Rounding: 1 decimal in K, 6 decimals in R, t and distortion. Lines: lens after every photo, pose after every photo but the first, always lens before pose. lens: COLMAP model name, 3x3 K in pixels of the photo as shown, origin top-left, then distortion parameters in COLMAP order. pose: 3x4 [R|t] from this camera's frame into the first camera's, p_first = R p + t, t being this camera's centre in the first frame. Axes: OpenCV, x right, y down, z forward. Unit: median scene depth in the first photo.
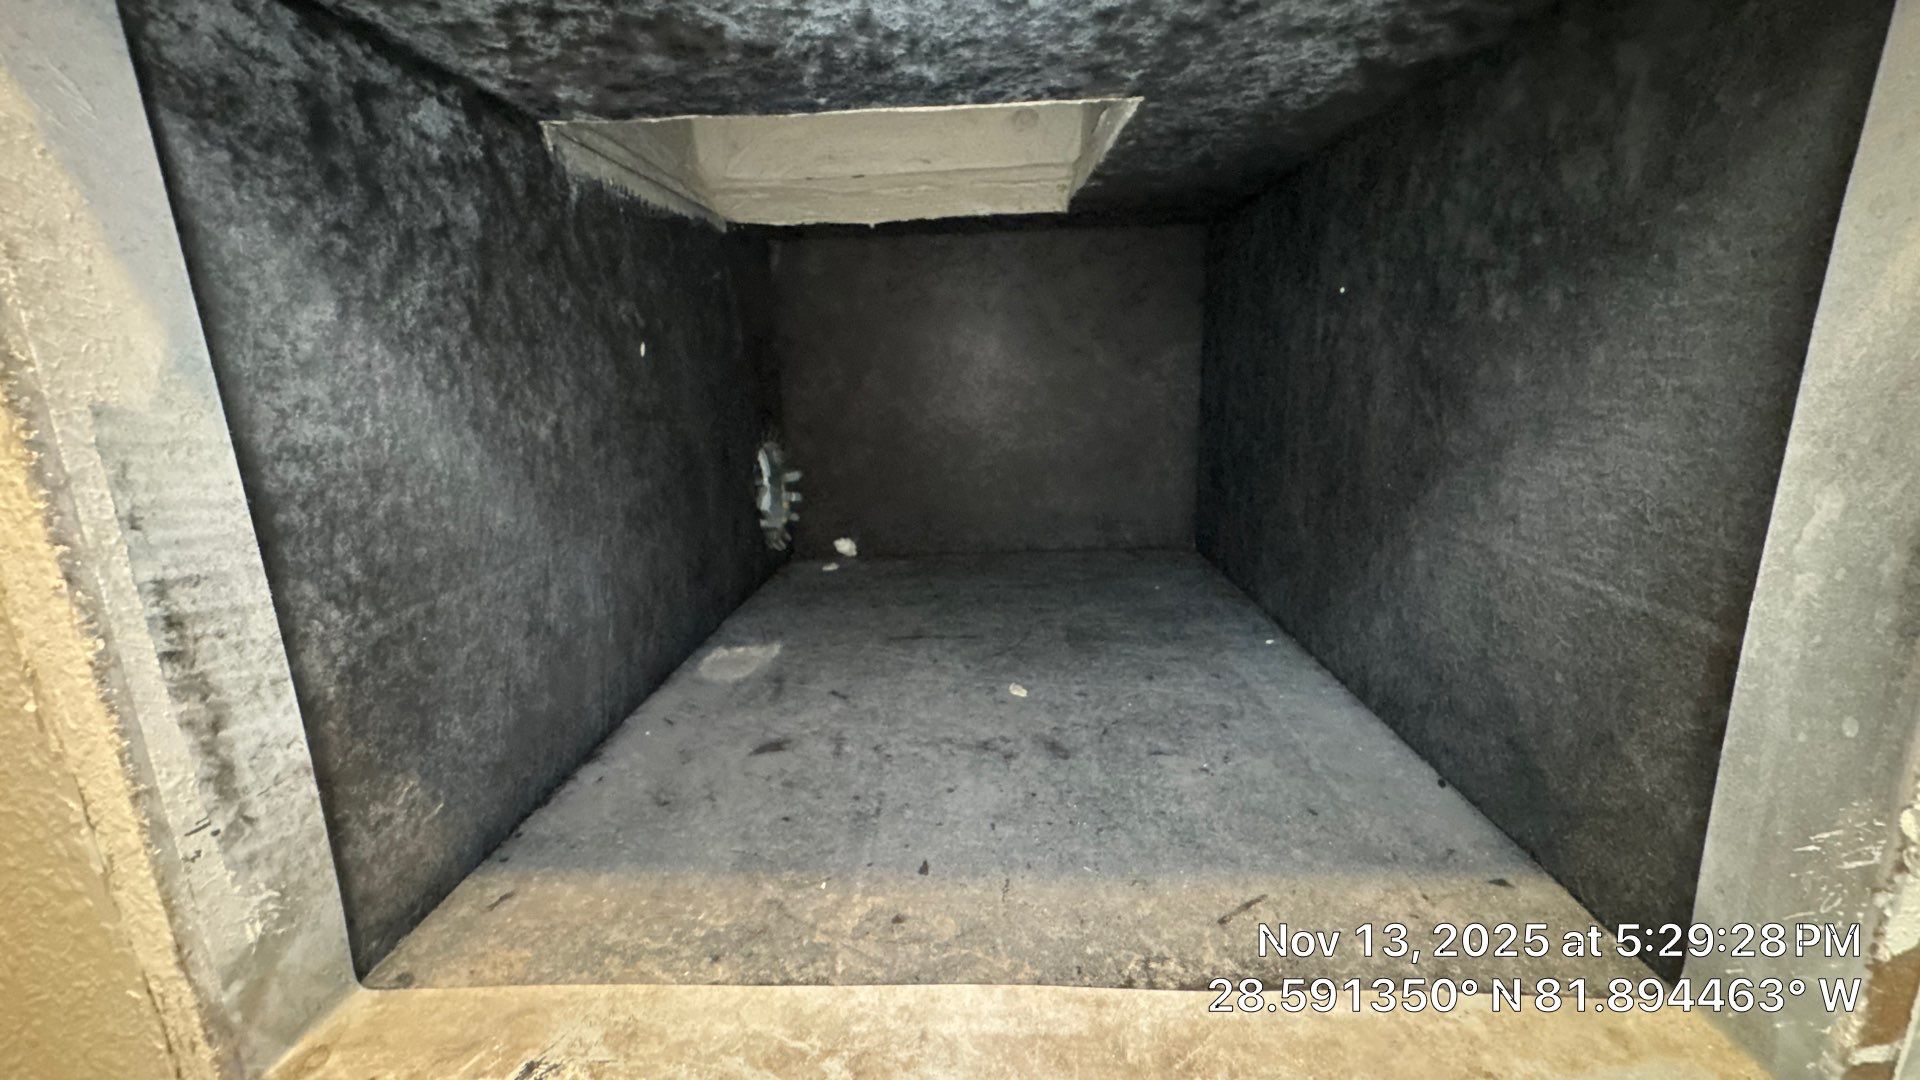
lens RADIAL K [[768.8, 0, 960.0], [0, 768.8, 540.0], [0, 0, 1]] dist [-0.003169, 0.000463]
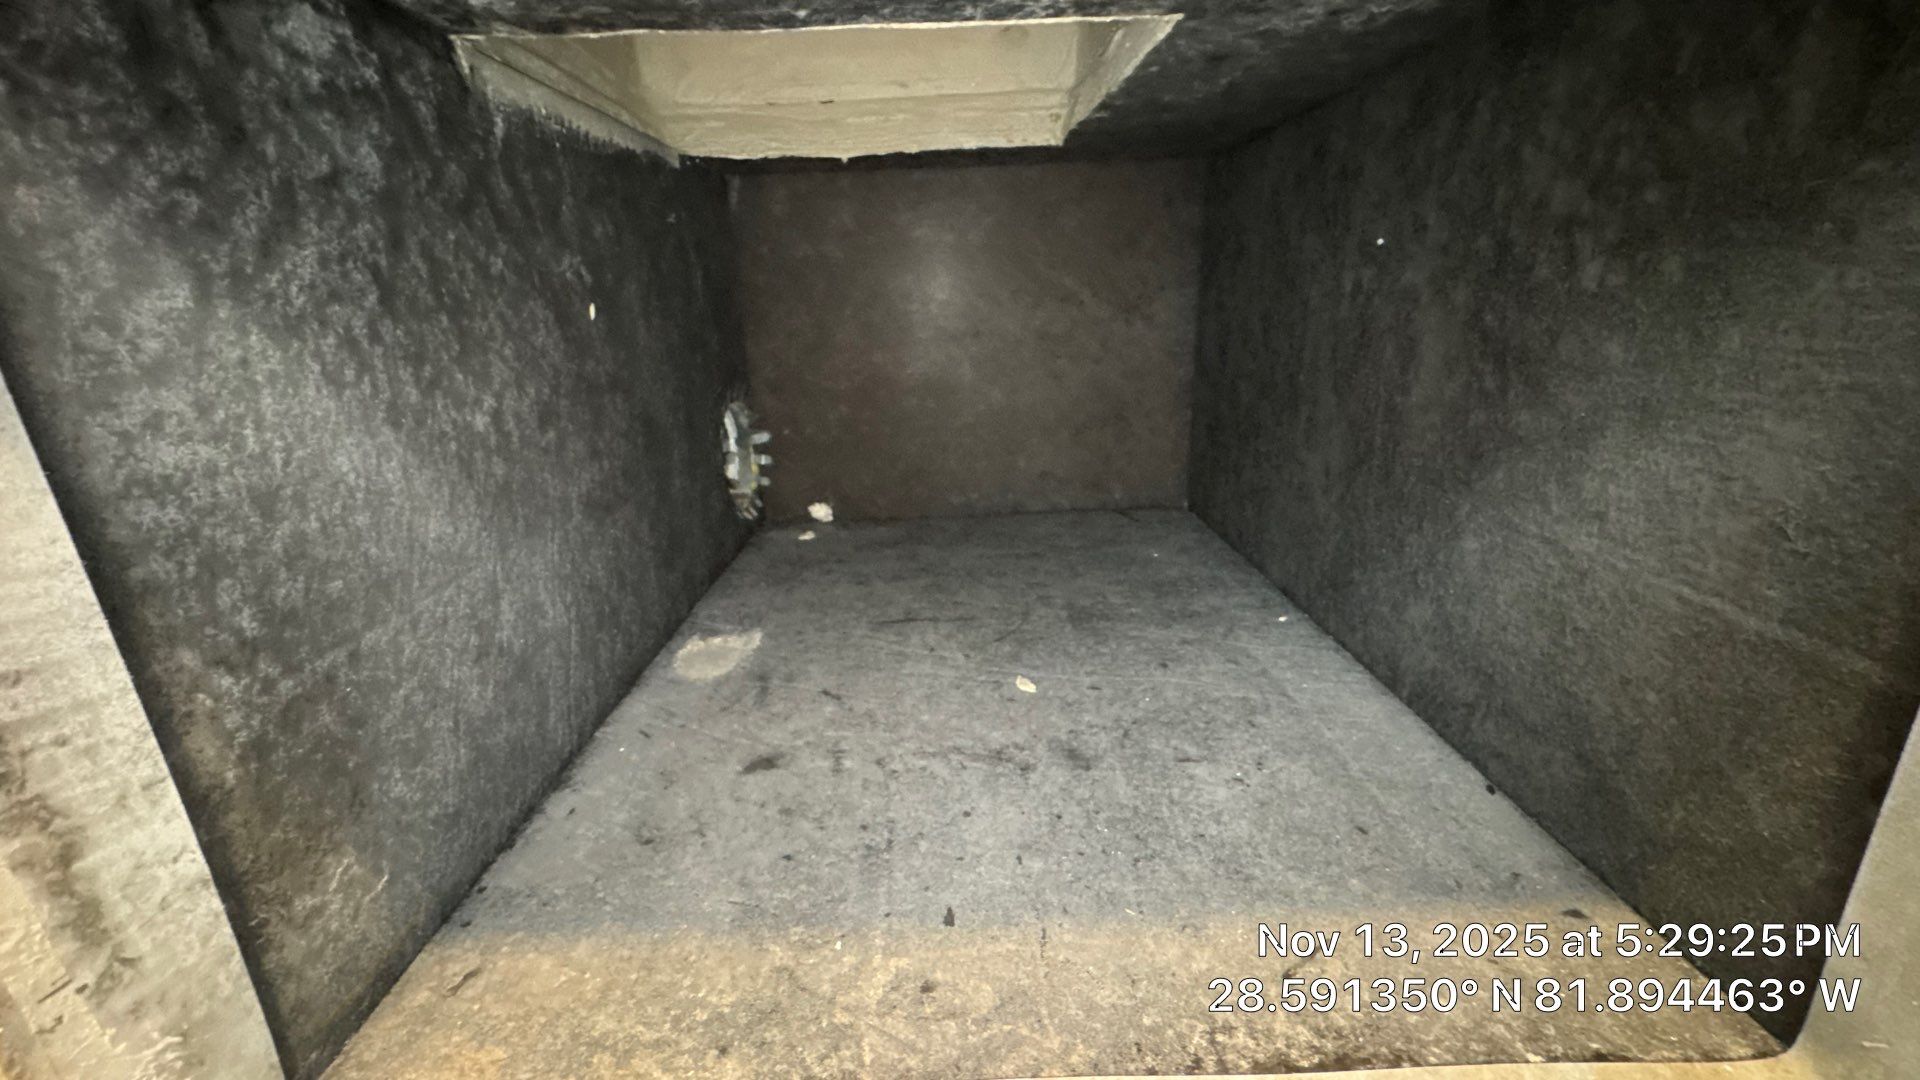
lens RADIAL K [[768.8, 0, 960.0], [0, 768.8, 540.0], [0, 0, 1]] dist [-0.003169, 0.000463]
pose [[0.998605, -0.019464, 0.049082, -0.062492], [0.015365, 0.996469, 0.082541, -0.076879], [-0.050515, -0.081672, 0.995378, 0.128637]]
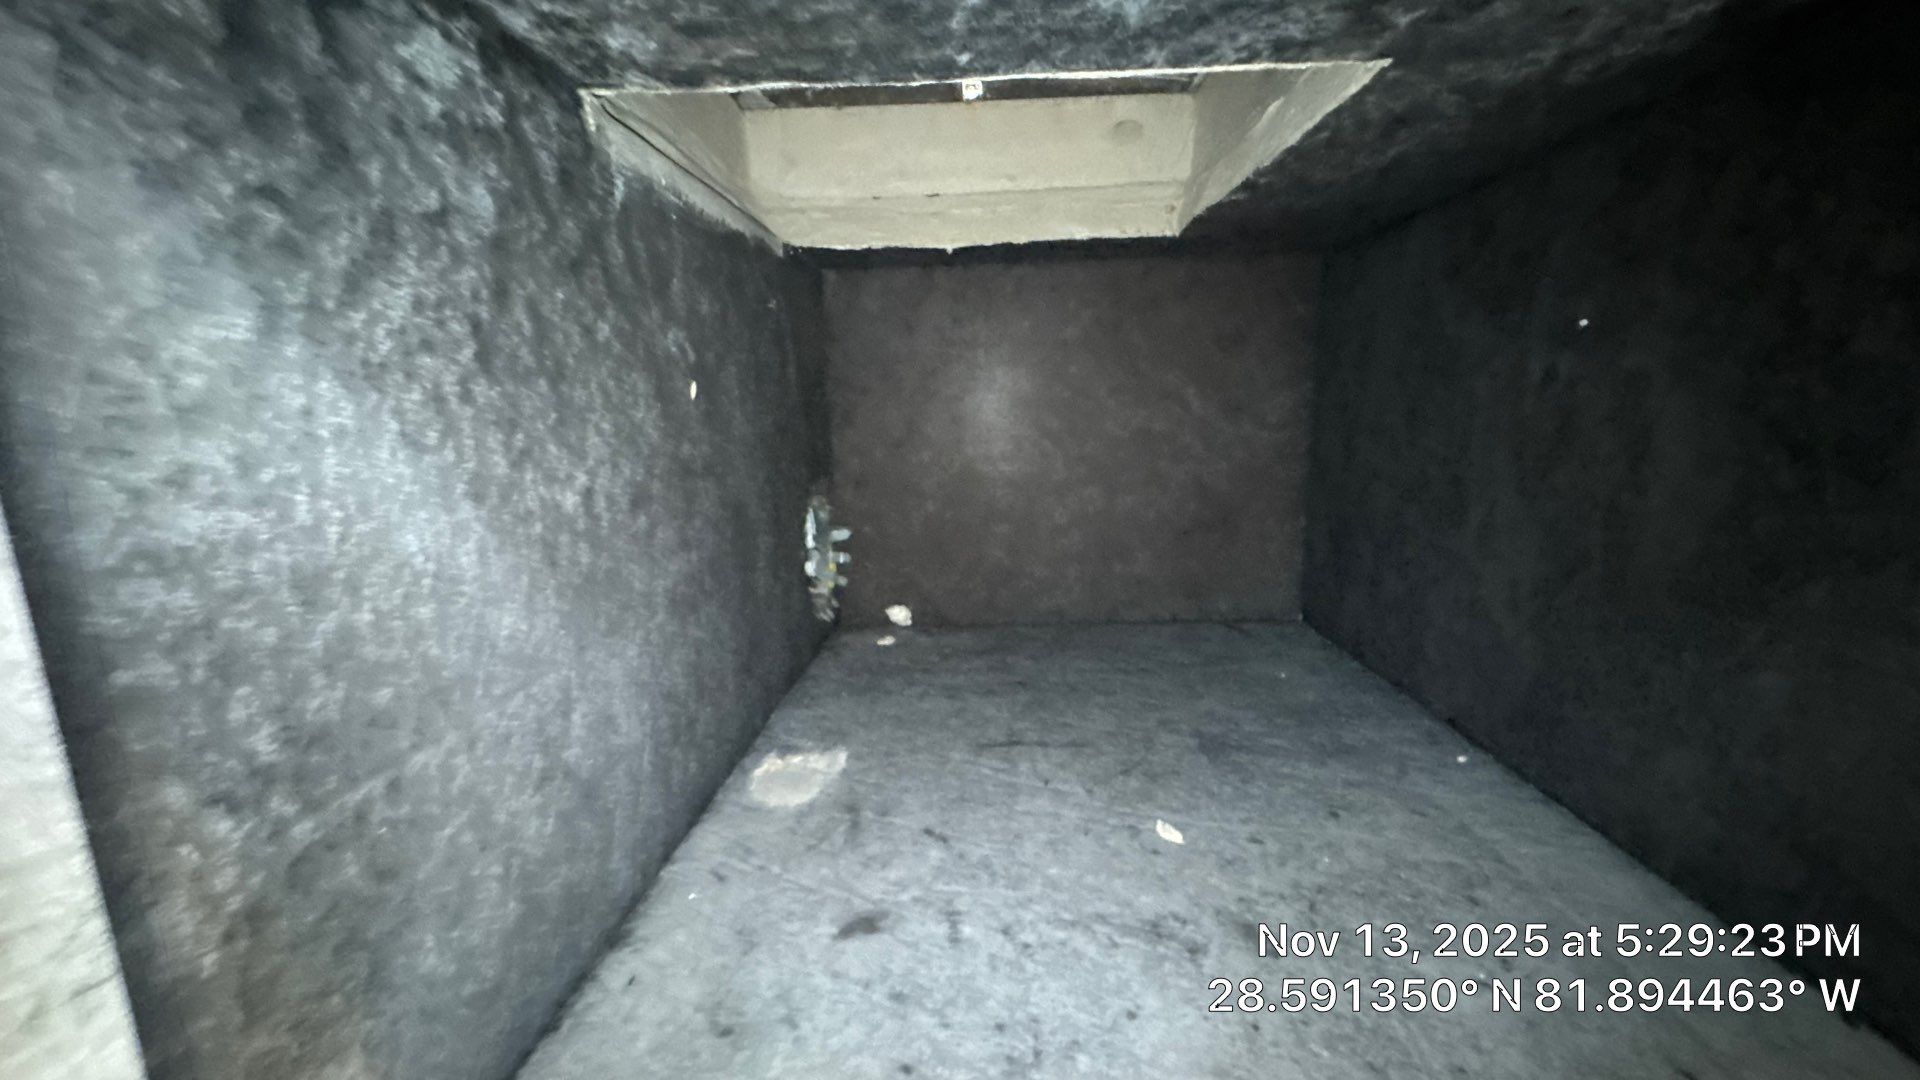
lens RADIAL K [[770.6, 0, 961.3], [0, 770.6, 543.3], [0, 0, 1]] dist [-0.003565, 0.000599]
pose [[0.999928, 0.009355, -0.007458, -0.176089], [-0.009715, 0.998717, -0.049698, -0.072036], [0.006983, 0.049767, 0.998736, 0.291931]]
